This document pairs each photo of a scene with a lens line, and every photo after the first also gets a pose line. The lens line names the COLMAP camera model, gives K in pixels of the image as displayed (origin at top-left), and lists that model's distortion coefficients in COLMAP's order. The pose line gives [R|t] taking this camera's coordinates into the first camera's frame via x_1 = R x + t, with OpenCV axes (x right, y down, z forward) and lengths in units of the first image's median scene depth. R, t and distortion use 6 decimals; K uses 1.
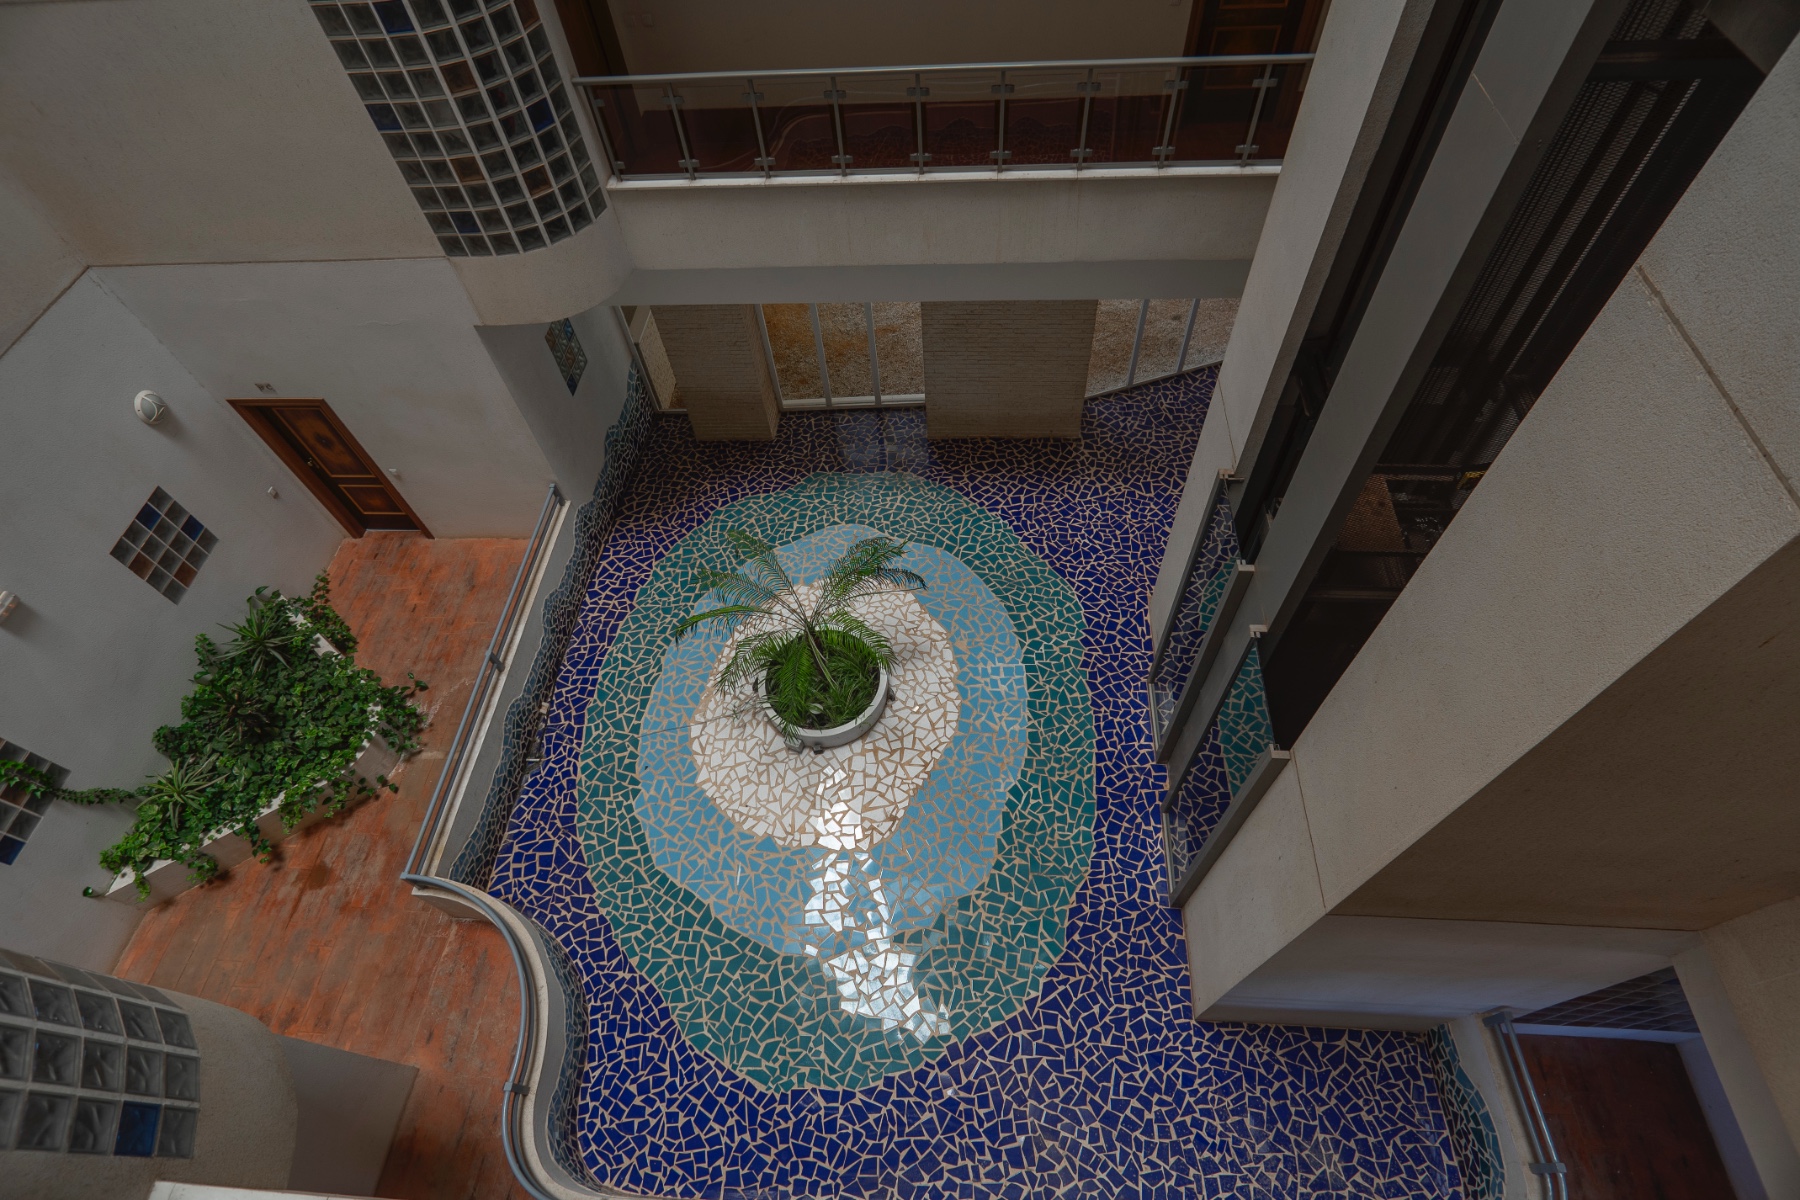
lens RADIAL K [[868.2, 0, 902.2], [0, 868.2, 609.1], [0, 0, 1]] dist [-0.026488, 0.010829]
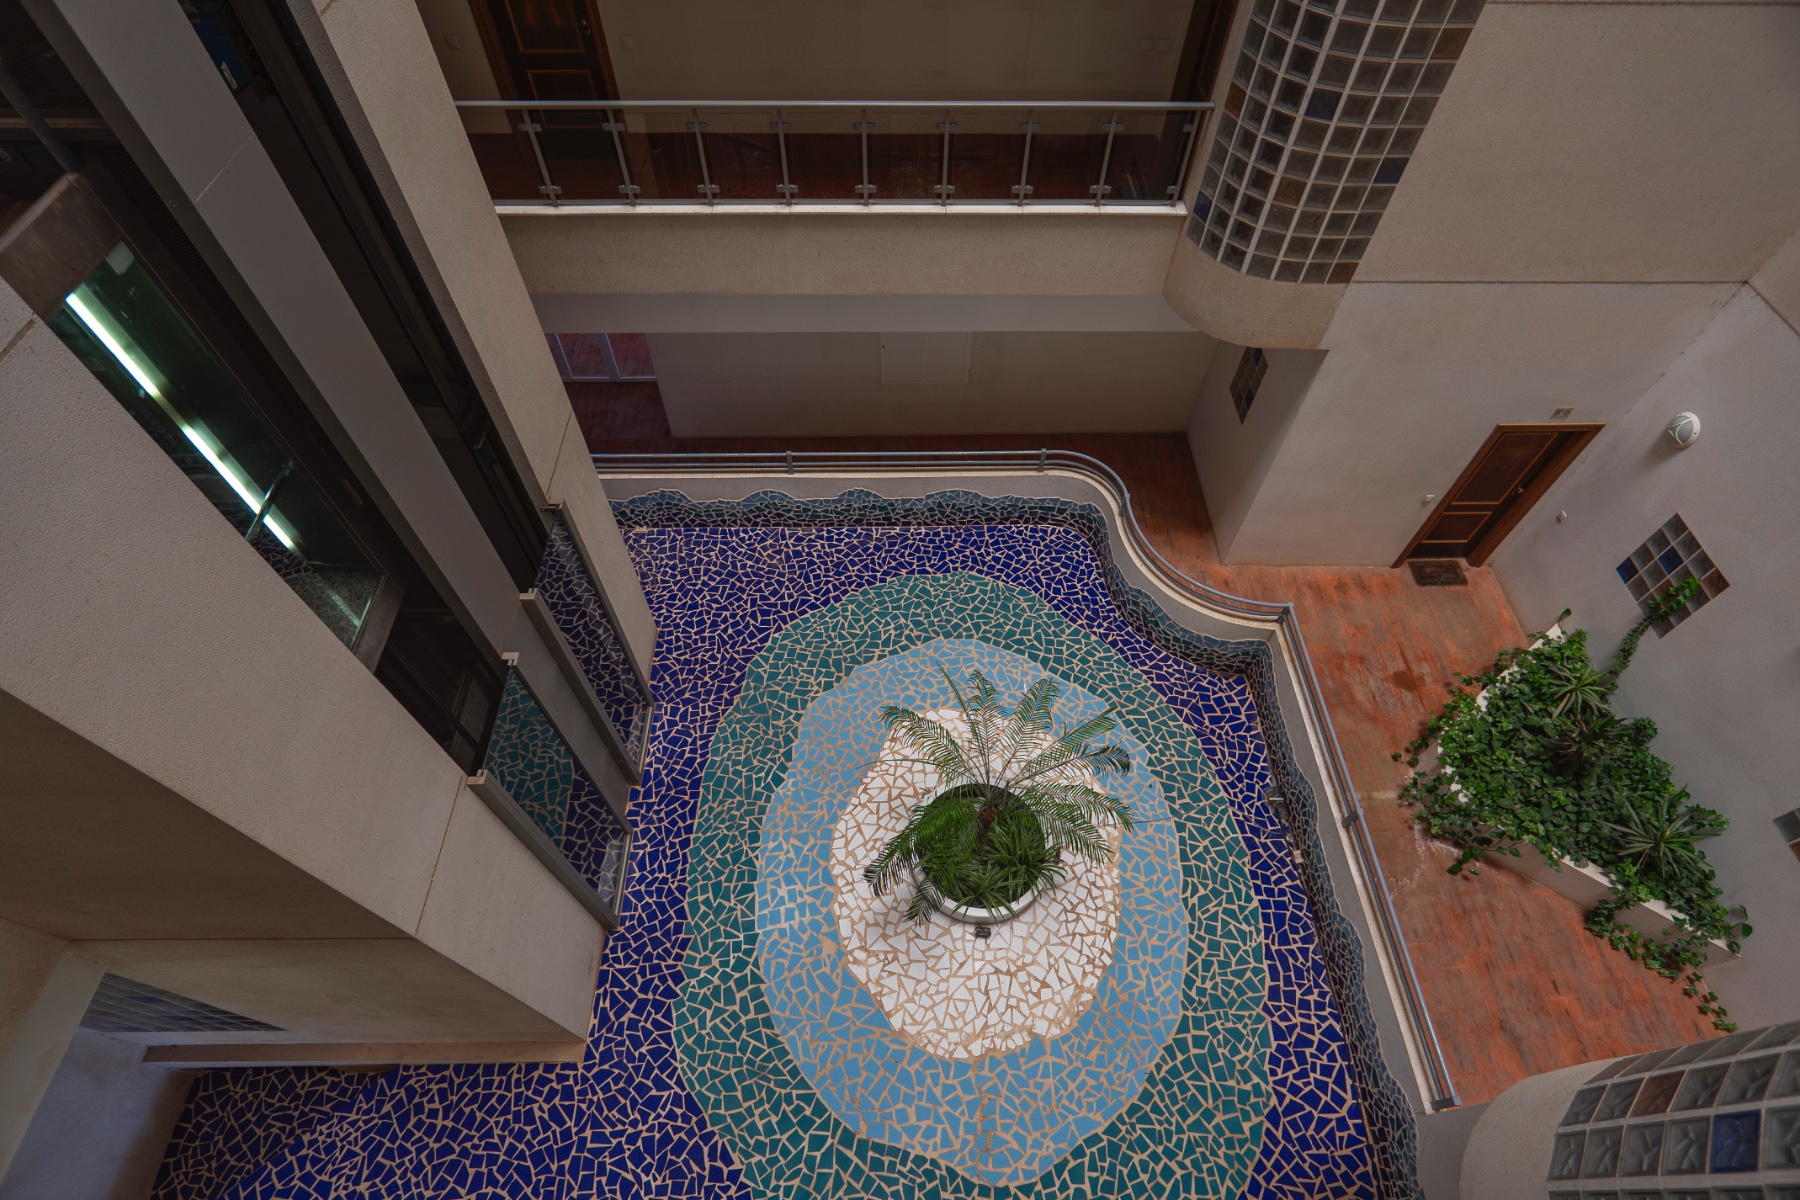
lens RADIAL K [[868.2, 0, 902.2], [0, 868.2, 609.1], [0, 0, 1]] dist [-0.026488, 0.010829]
pose [[-0.995556, 0.093979, -0.006084, -0.029029], [-0.038723, -0.349606, 0.936096, -0.690895], [0.085847, 0.932172, 0.351691, 0.465908]]
